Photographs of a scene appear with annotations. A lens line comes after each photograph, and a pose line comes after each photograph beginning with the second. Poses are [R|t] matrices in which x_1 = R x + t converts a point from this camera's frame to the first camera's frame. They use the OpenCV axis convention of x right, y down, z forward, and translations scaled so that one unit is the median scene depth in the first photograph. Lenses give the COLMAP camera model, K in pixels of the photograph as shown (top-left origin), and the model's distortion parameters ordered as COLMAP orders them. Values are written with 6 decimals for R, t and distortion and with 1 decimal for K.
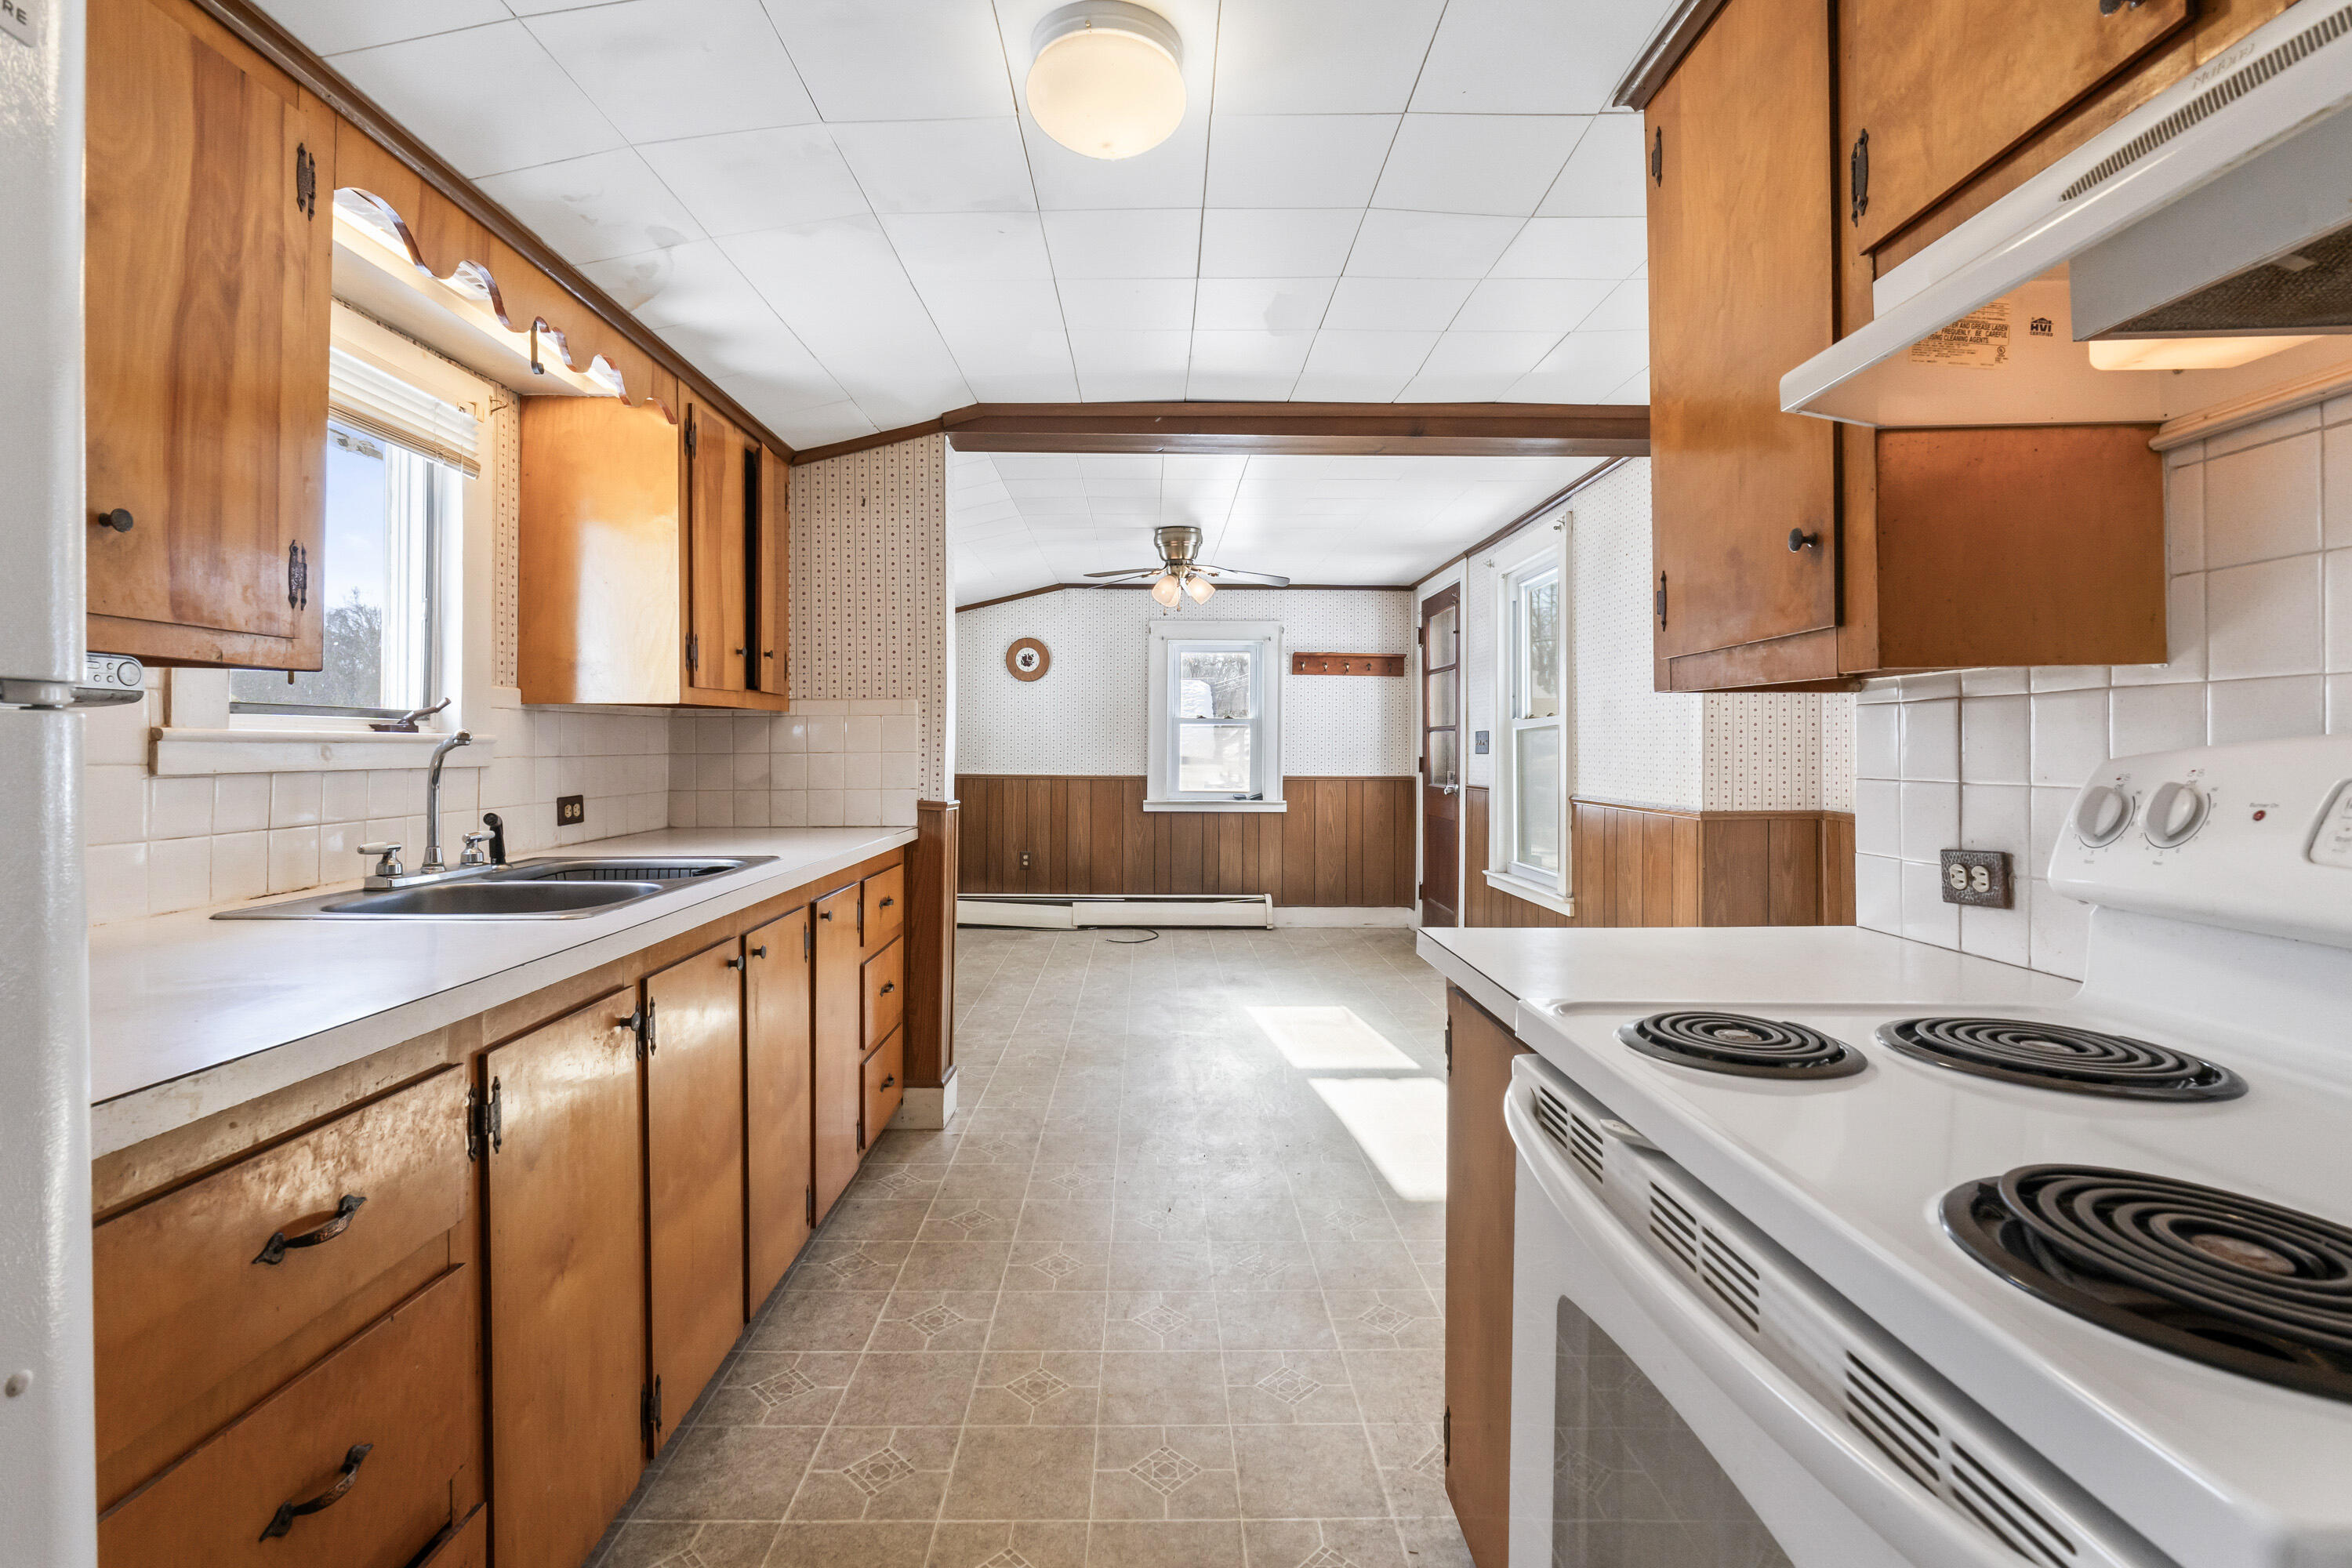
lens RADIAL K [[1077.4, 0, 1171.2], [0, 1077.4, 743.1], [0, 0, 1]] dist [0.001778, 0.000080]
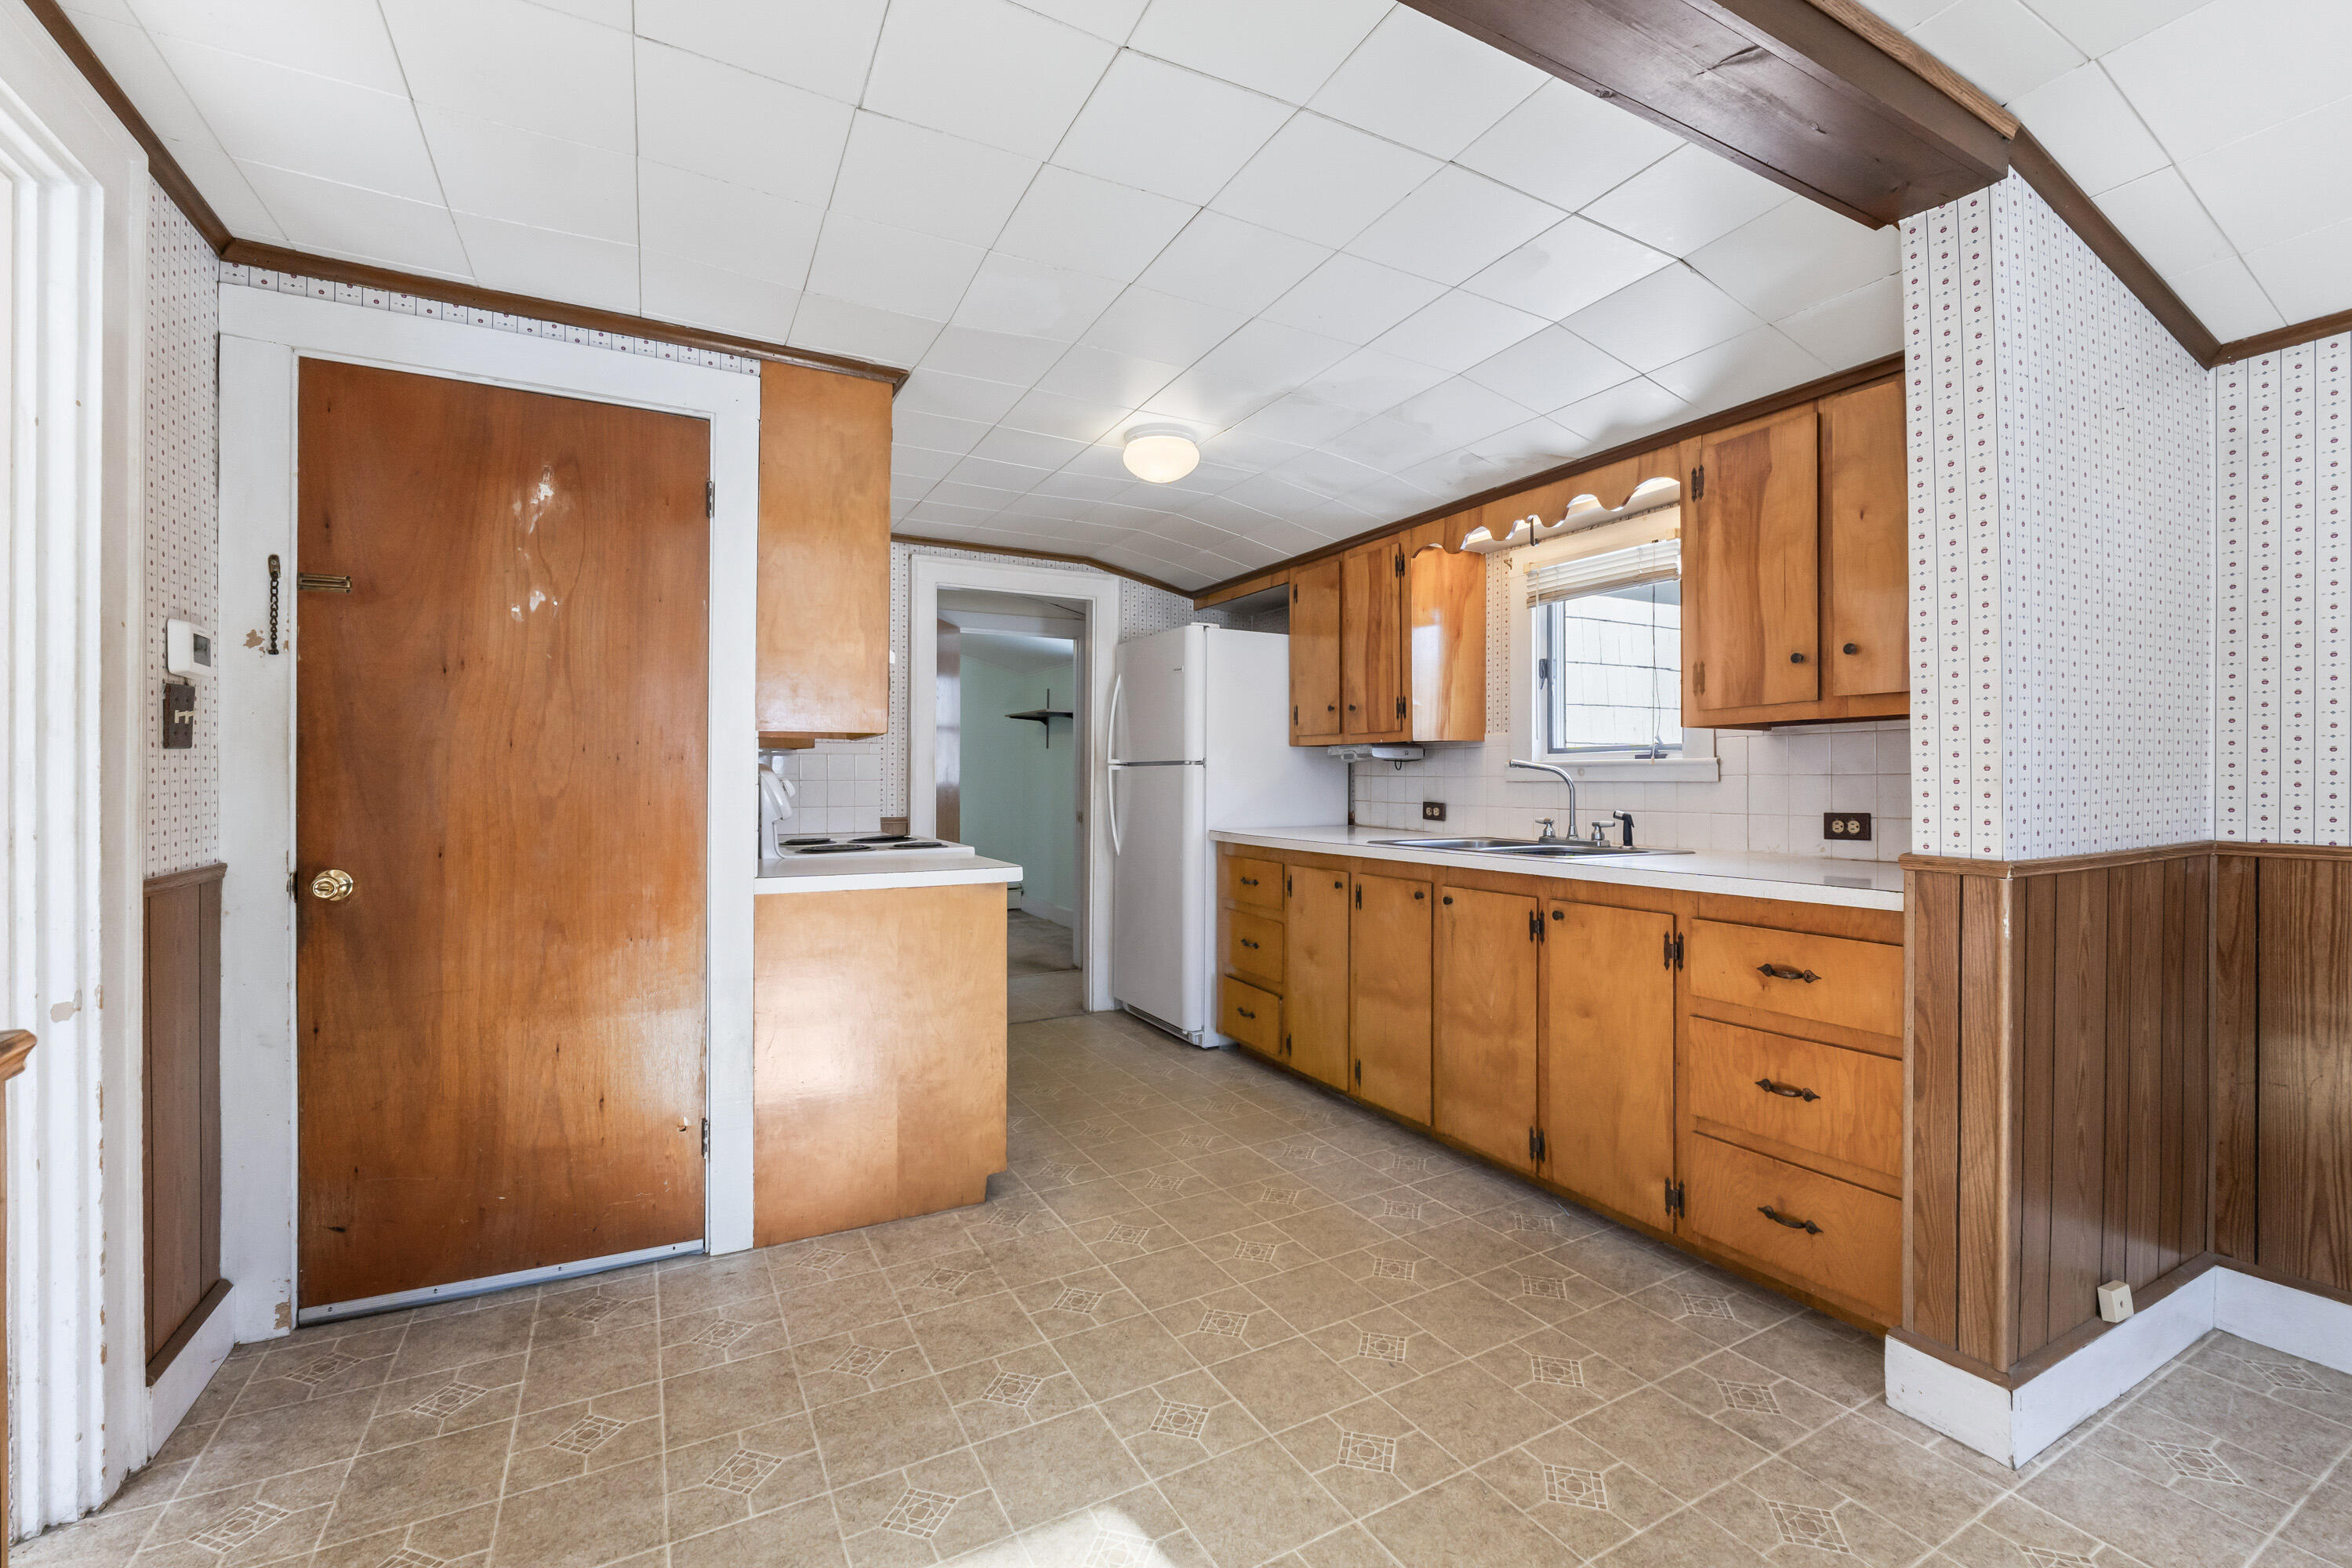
lens RADIAL K [[1004.2, 0, 1186.3], [0, 1004.2, 781.1], [0, 0, 1]] dist [-0.001111, 0.000184]
pose [[-0.883874, 0.002347, -0.467719, 0.347633], [0.003502, 0.999993, -0.001601, 0.013861], [0.467712, -0.003053, -0.883876, 1.182840]]
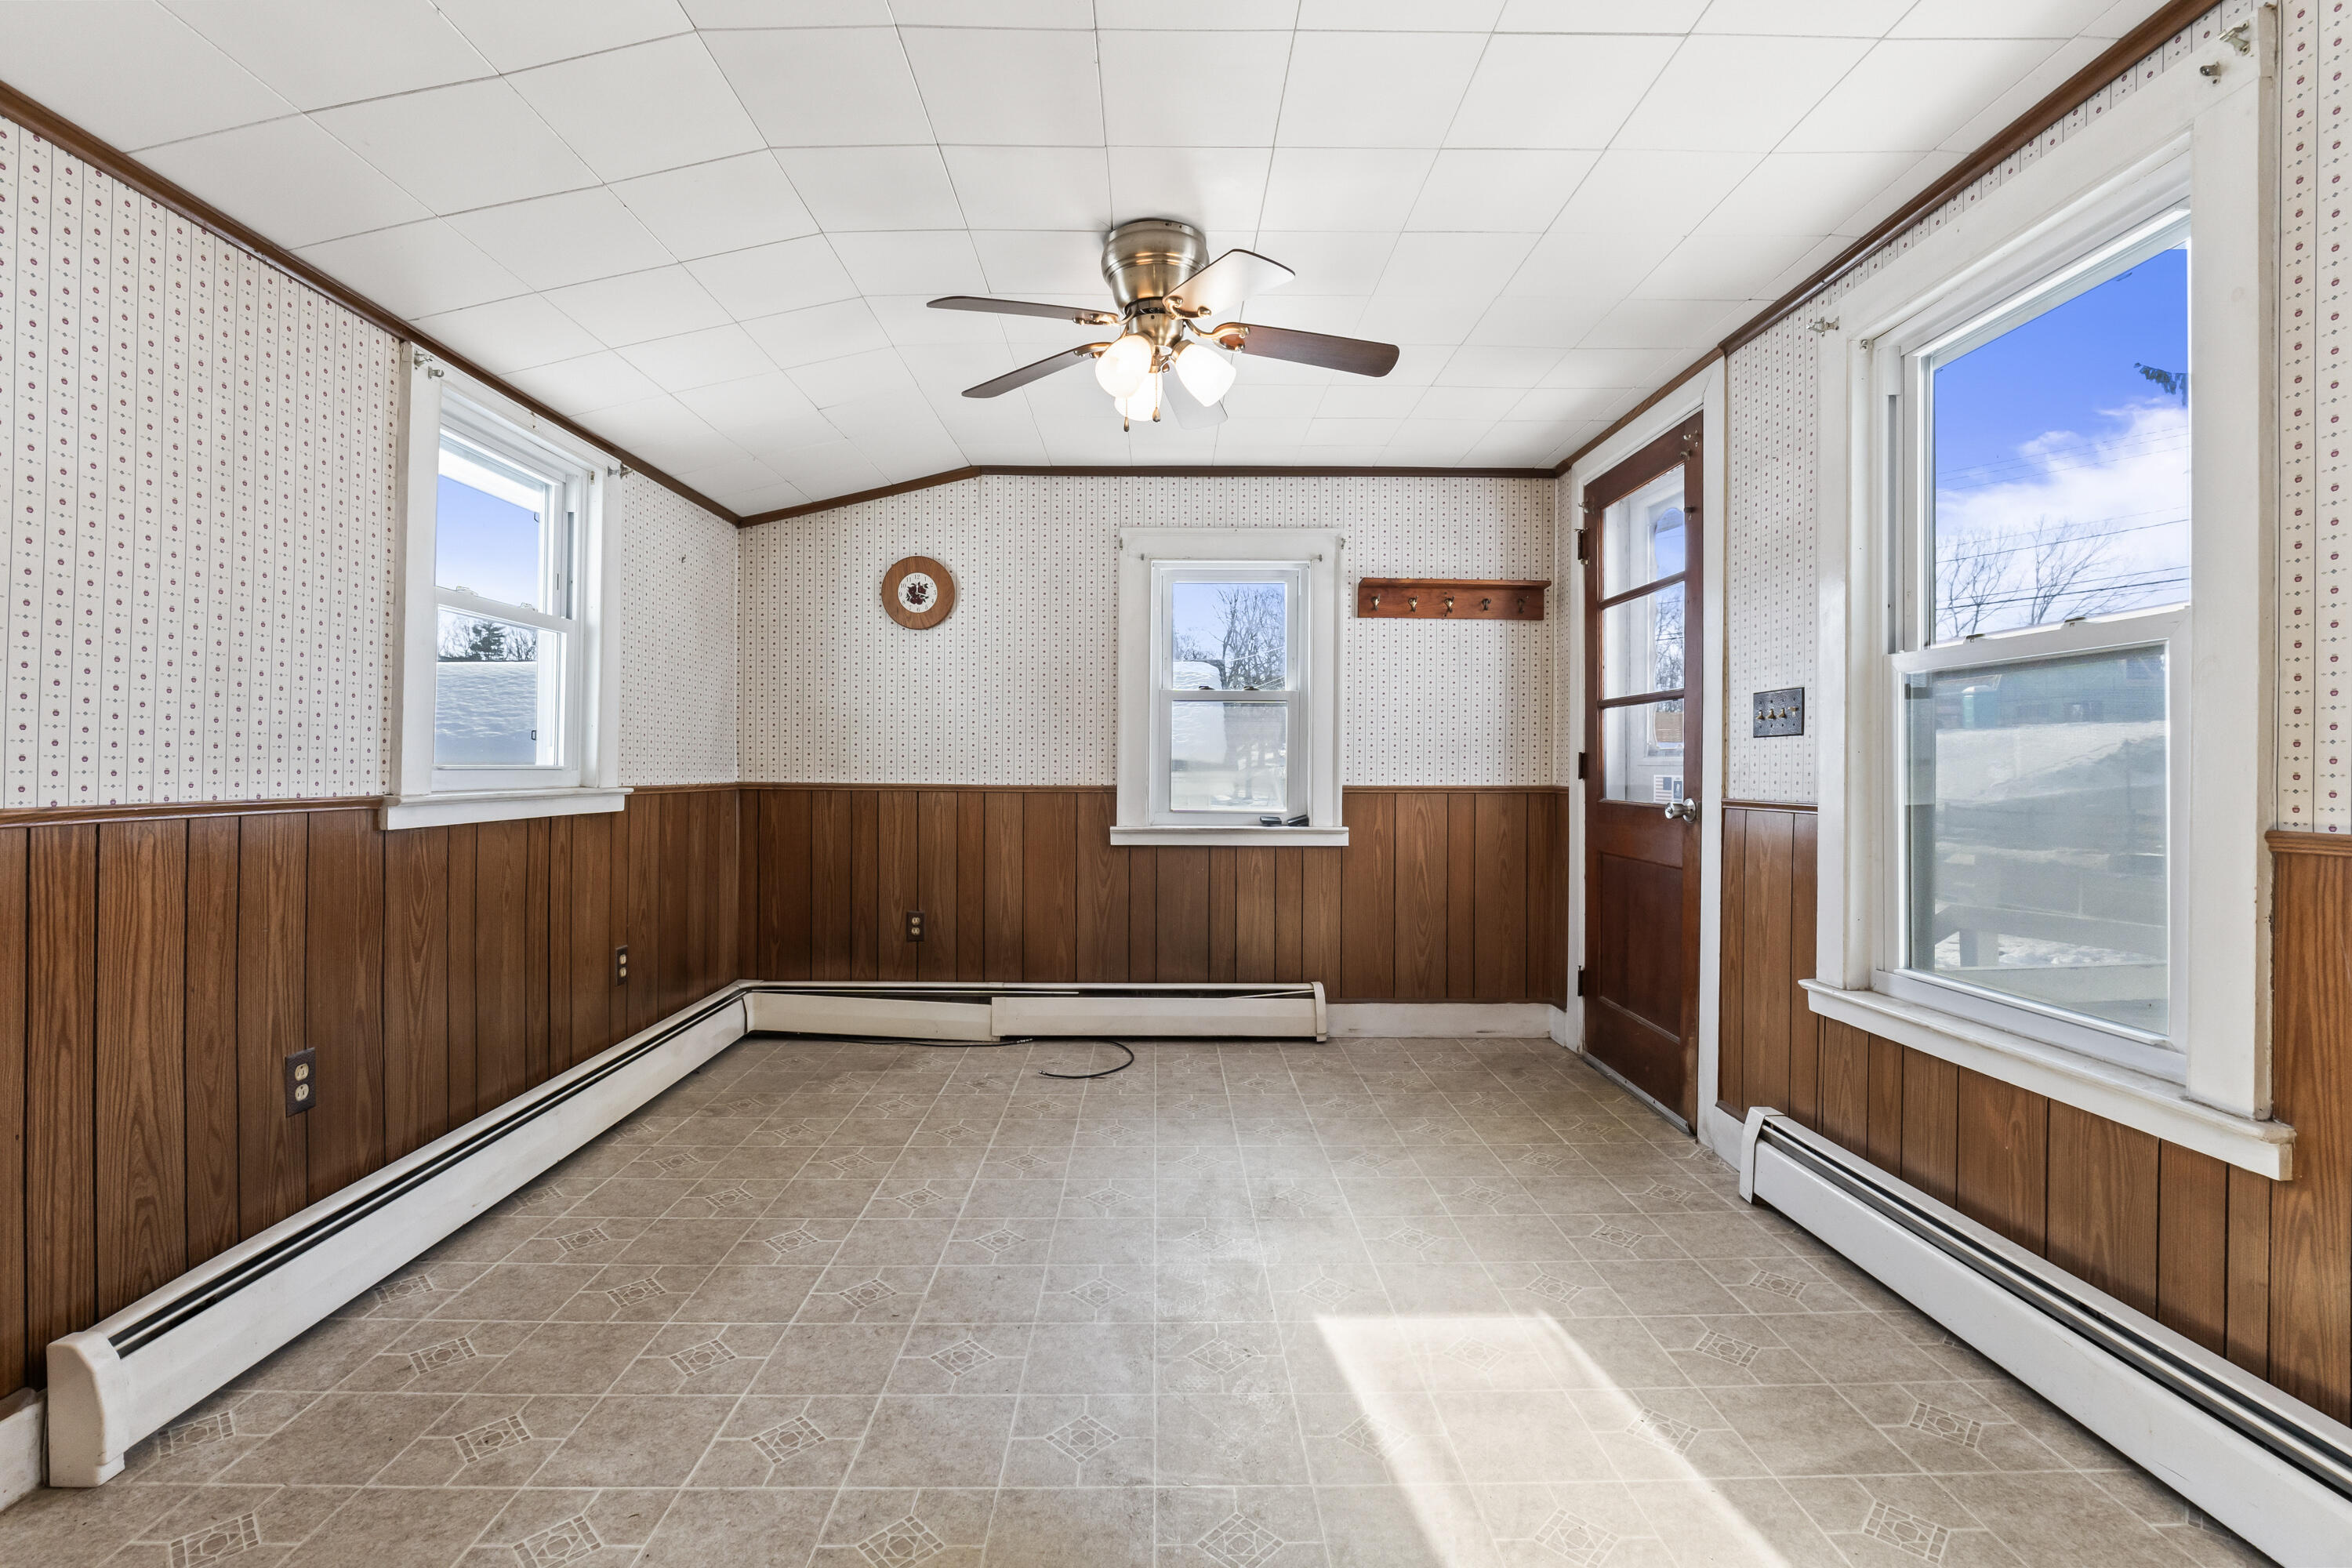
lens RADIAL K [[1076.9, 0, 1168.5], [0, 1076.9, 763.1], [0, 0, 1]] dist [-0.001101, -0.000065]
pose [[0.999971, -0.001320, -0.007445, 0.011090], [0.001338, 0.999996, 0.002443, 0.016463], [0.007442, -0.002453, 0.999969, 0.402120]]
